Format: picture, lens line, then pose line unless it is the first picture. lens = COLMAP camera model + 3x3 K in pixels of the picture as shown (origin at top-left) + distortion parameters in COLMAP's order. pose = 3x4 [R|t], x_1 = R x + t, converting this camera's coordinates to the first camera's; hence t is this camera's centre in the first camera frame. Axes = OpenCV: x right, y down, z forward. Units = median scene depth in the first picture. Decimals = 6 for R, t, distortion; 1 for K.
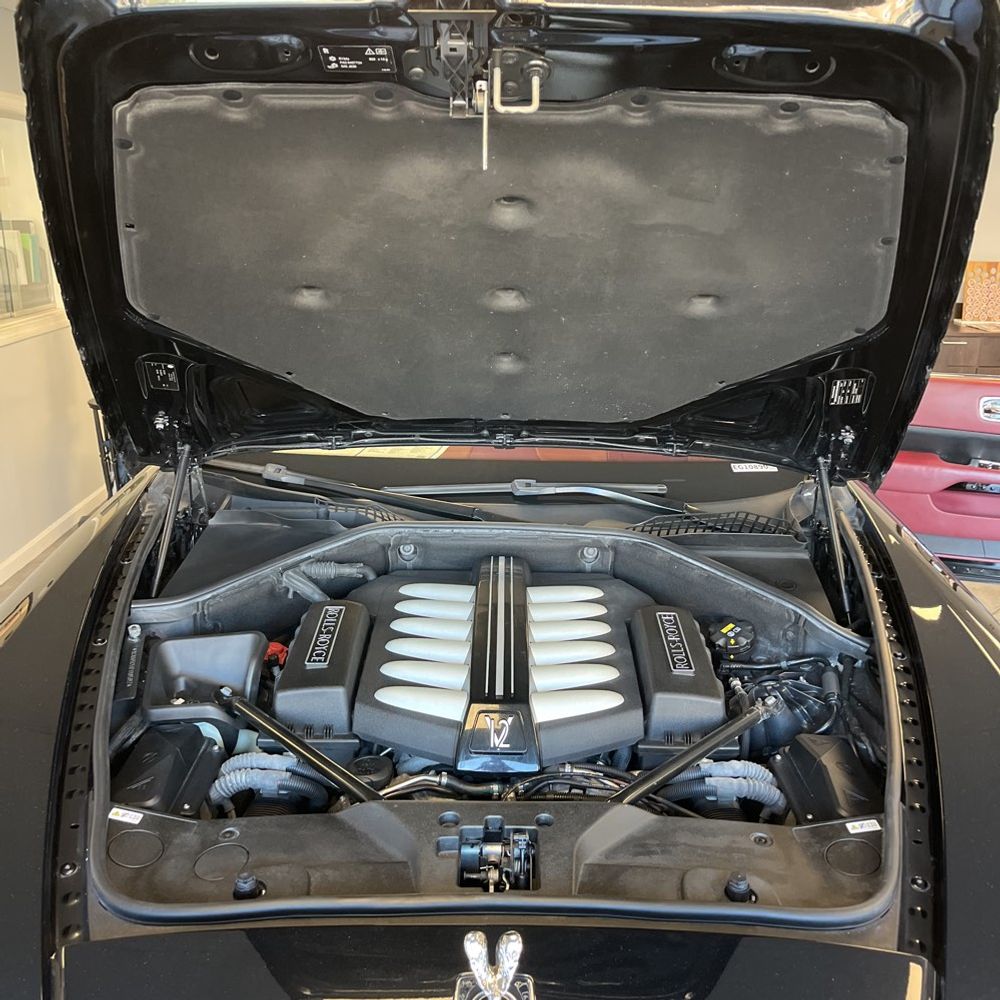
lens RADIAL K [[1029.0, 0, 506.3], [0, 1029.0, 500.5], [0, 0, 1]] dist [0.012822, 0.000000]
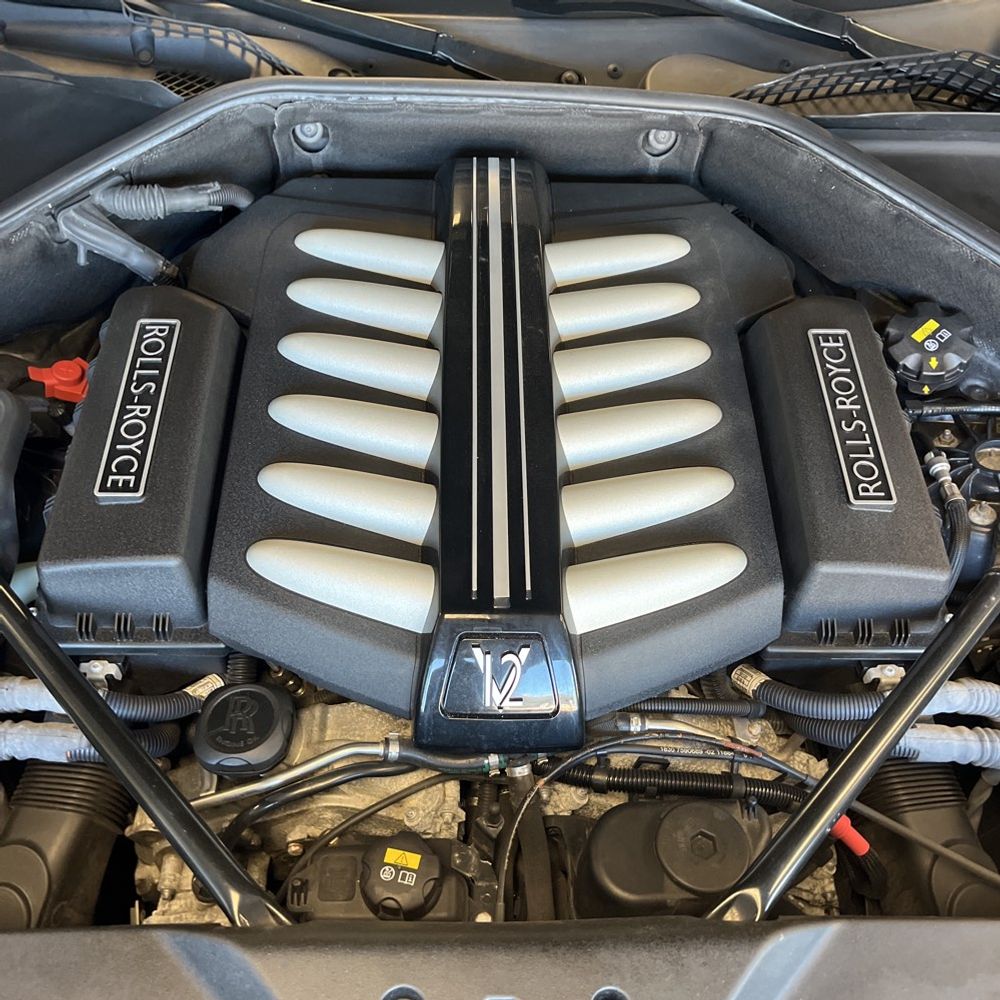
lens RADIAL K [[1029.0, 0, 493.2], [0, 1029.0, 545.3], [0, 0, 1]] dist [0.012822, 0.000000]
pose [[0.999872, -0.006235, 0.014713, -0.013979], [-0.003092, 0.827855, 0.560934, -0.078550], [-0.015678, -0.560908, 0.827730, 0.494588]]
